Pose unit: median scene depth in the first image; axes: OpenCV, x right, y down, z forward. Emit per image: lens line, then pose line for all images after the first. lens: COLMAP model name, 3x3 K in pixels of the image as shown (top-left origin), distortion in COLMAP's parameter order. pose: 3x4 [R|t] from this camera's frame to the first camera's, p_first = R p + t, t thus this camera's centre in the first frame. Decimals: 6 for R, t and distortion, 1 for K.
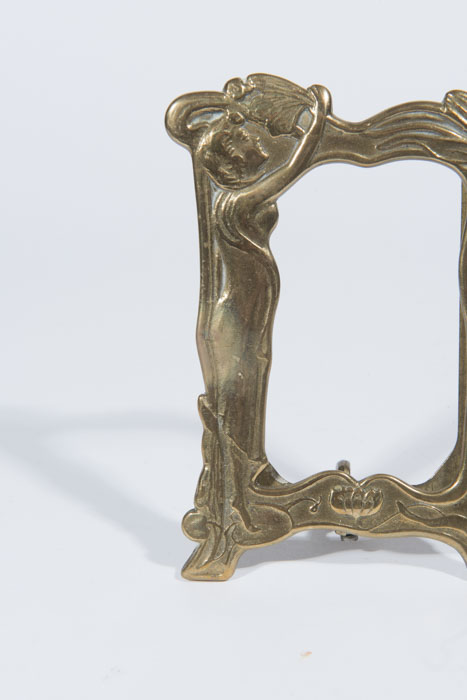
lens RADIAL K [[1416.8, 0, 236.4], [0, 1416.8, 350.9], [0, 0, 1]] dist [0.025694, 0.000000]
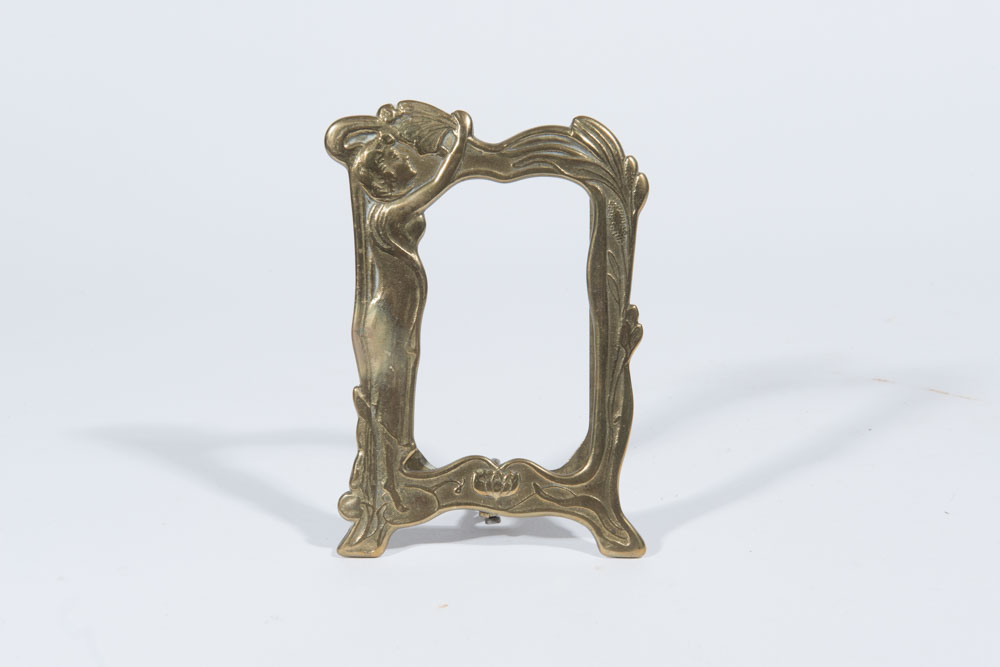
lens RADIAL K [[2024.0, 0, 498.4], [0, 2024.0, 328.6], [0, 0, 1]] dist [0.025694, 0.000000]
pose [[0.998914, 0.002992, 0.046501, 0.012721], [-0.001253, 0.999300, -0.037377, 0.045393], [-0.046580, 0.037278, 0.998219, -0.587250]]
